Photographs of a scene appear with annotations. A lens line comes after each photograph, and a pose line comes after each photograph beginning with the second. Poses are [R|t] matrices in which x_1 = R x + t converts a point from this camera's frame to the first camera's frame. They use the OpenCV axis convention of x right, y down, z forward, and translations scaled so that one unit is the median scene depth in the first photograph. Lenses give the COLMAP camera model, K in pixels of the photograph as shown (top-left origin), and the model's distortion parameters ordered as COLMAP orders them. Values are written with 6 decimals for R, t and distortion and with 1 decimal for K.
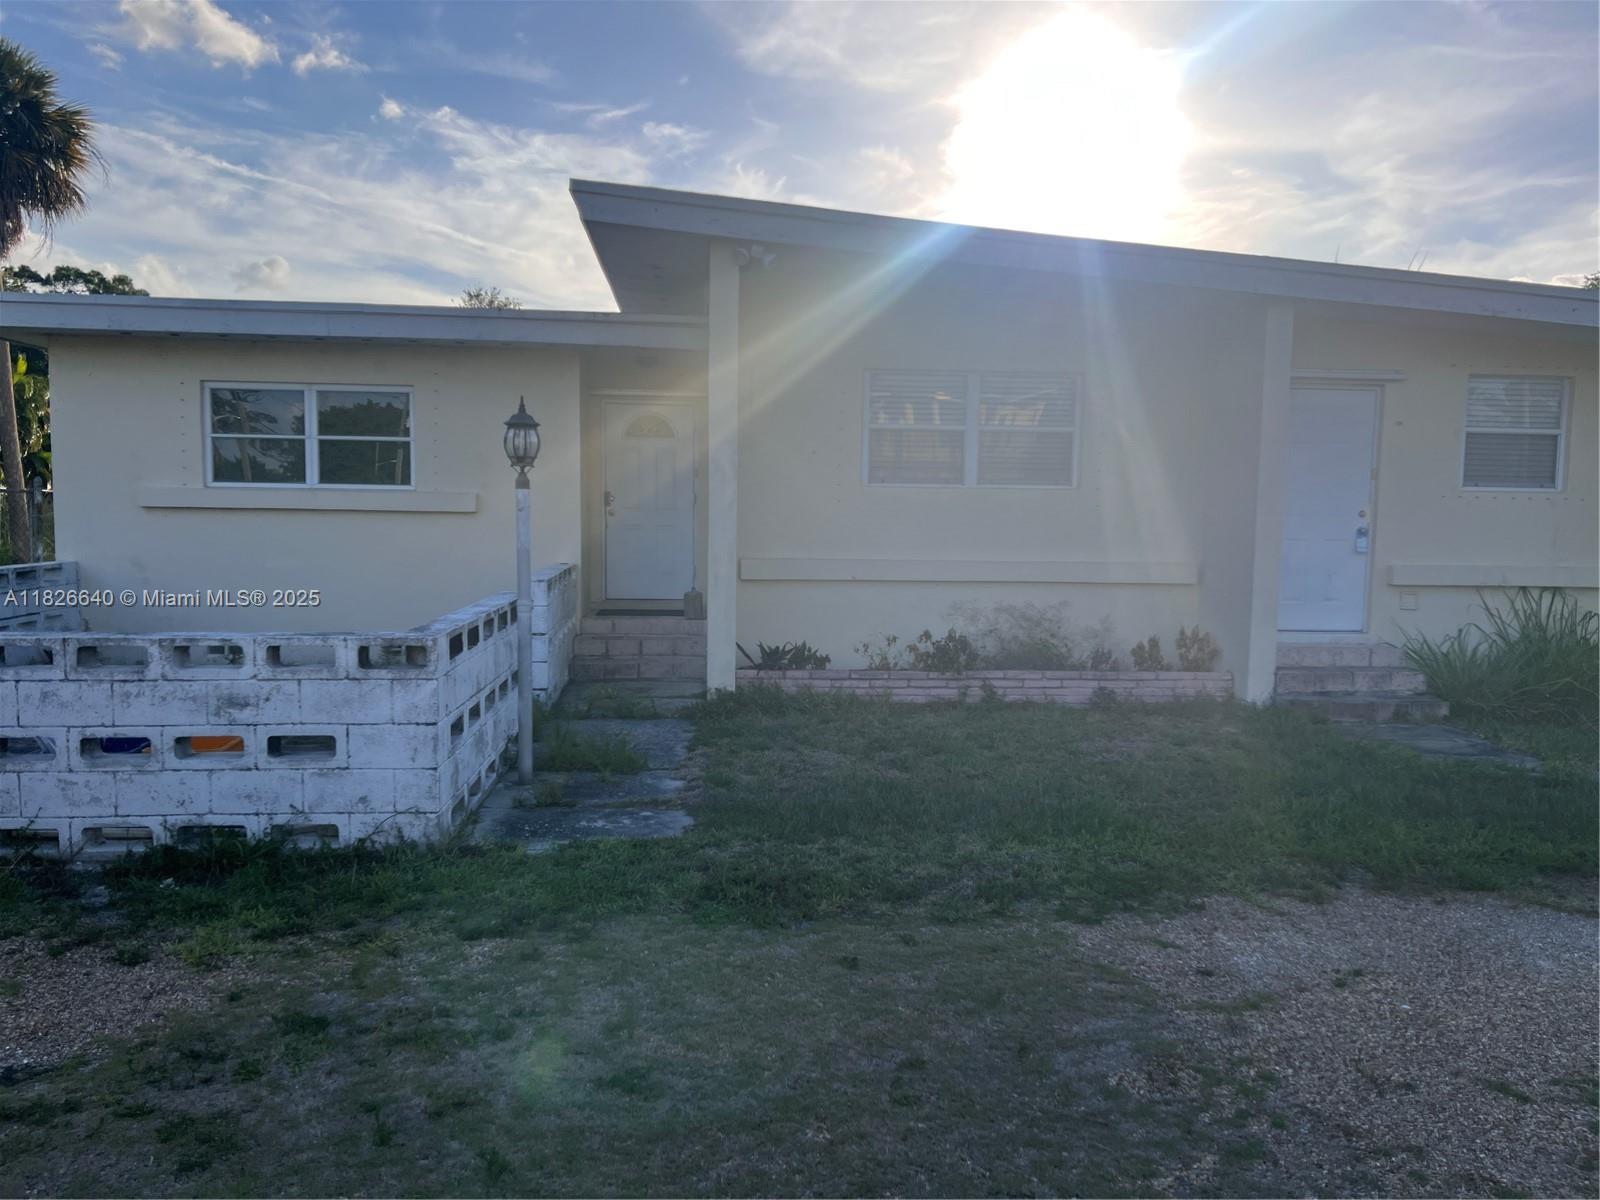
lens RADIAL K [[1206.6, 0, 802.8], [0, 1206.6, 590.7], [0, 0, 1]] dist [0.048546, -0.062166]
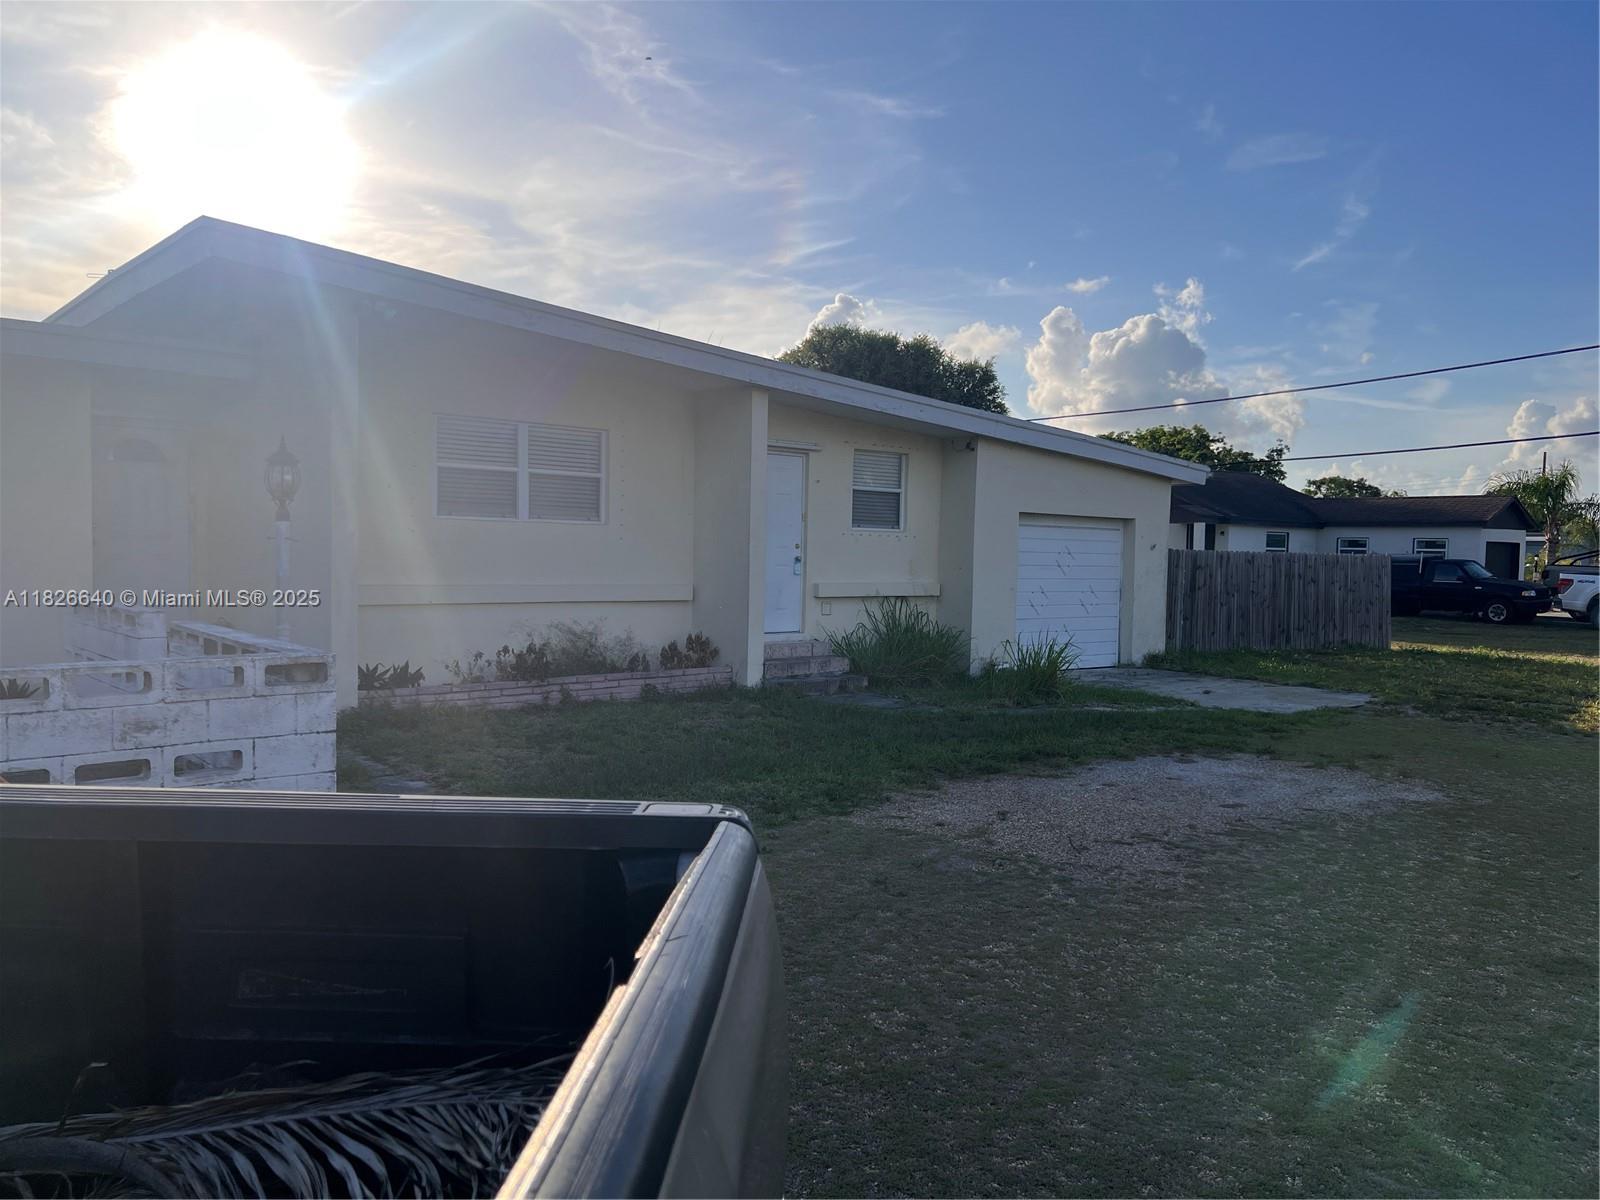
lens RADIAL K [[1206.6, 0, 816.5], [0, 1206.6, 589.7], [0, 0, 1]] dist [0.048546, -0.062166]
pose [[0.799146, -0.019789, 0.600811, -0.361691], [0.034659, 0.999312, -0.013186, 0.005106], [-0.600137, 0.031361, 0.799282, -0.102512]]
